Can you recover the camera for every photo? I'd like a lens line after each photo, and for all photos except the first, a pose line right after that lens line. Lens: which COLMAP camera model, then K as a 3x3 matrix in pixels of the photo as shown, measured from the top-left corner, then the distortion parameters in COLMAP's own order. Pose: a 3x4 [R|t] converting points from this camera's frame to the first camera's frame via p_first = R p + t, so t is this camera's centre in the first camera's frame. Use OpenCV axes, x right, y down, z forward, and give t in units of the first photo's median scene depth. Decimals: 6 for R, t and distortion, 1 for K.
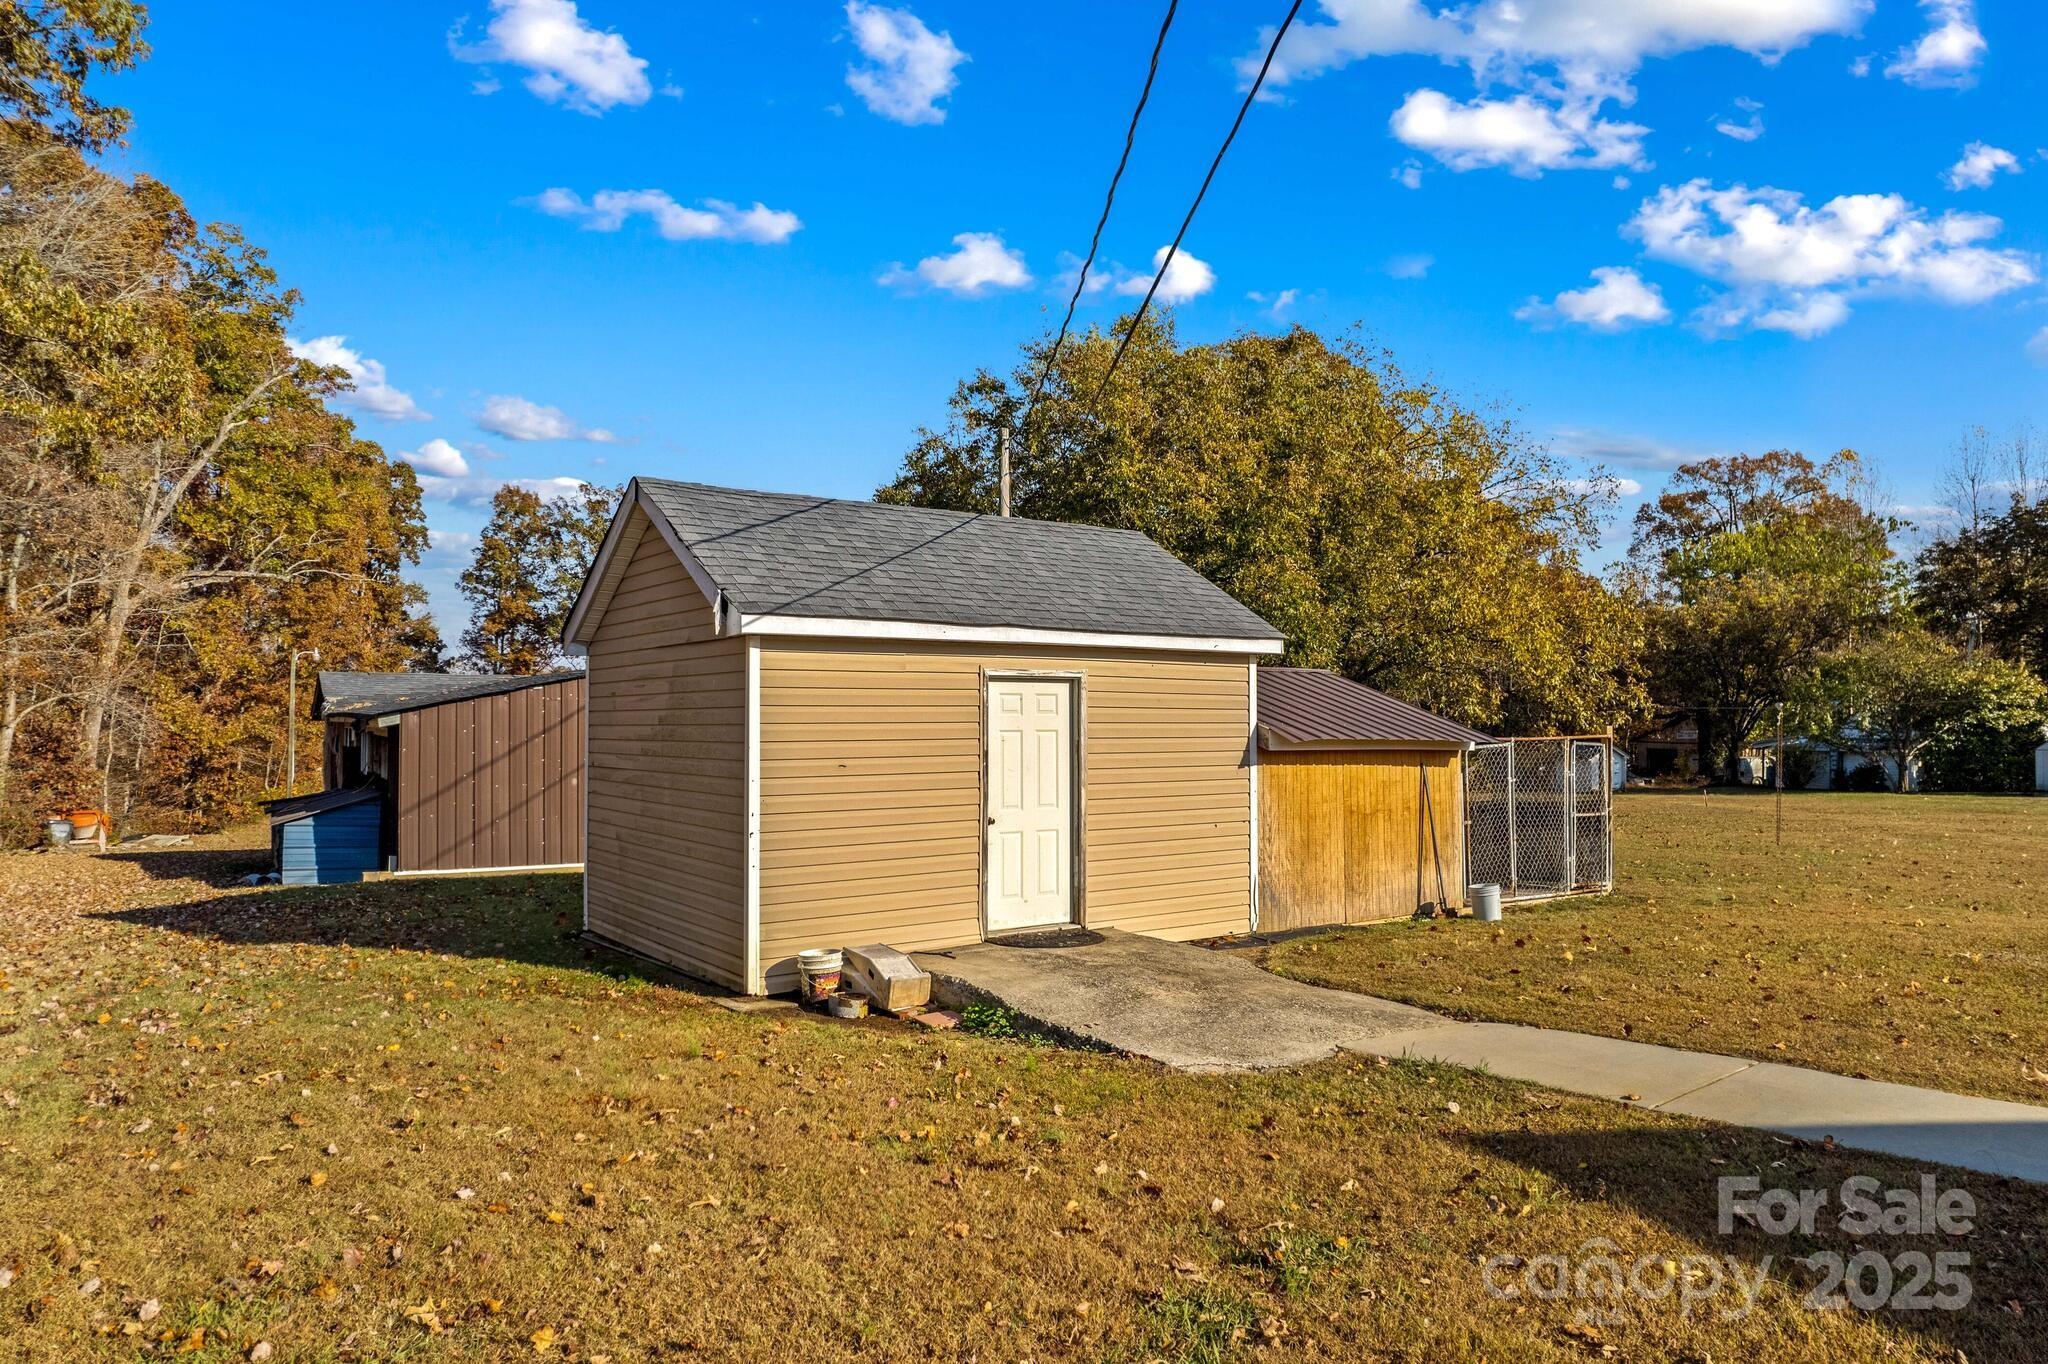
lens RADIAL K [[1330.6, 0, 979.2], [0, 1330.6, 672.8], [0, 0, 1]] dist [-0.028822, -0.001190]
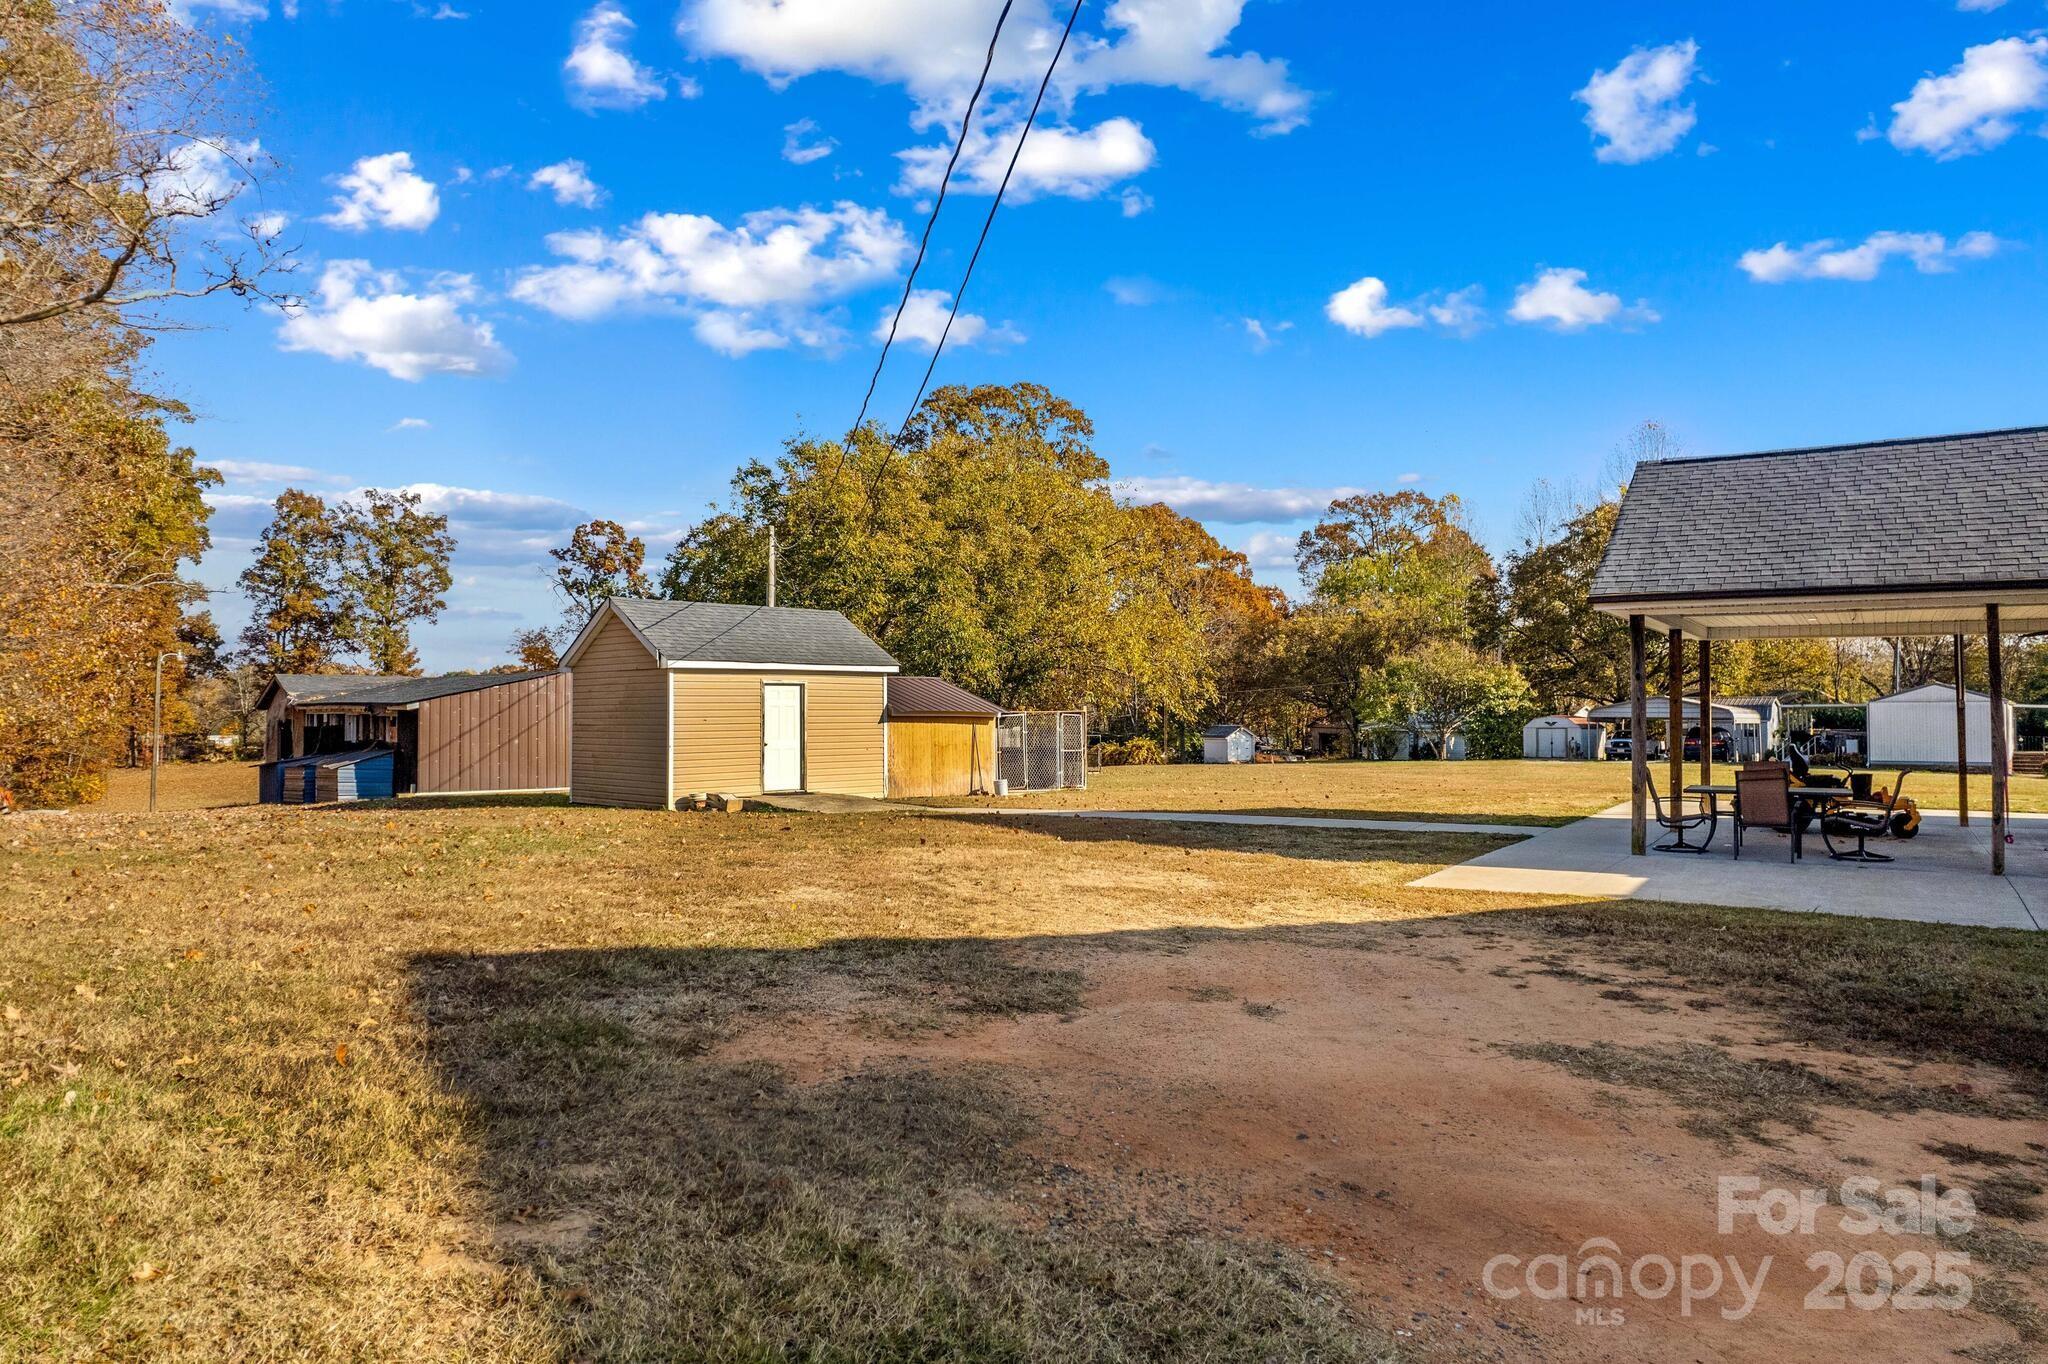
lens RADIAL K [[1569.6, 0, 1026.2], [0, 1569.6, 747.8], [0, 0, 1]] dist [-0.027175, -0.003244]
pose [[0.984065, -0.008052, 0.177629, -0.011604], [-0.001784, 0.998477, 0.055146, -0.014057], [-0.177803, -0.054585, 0.982551, -0.688520]]
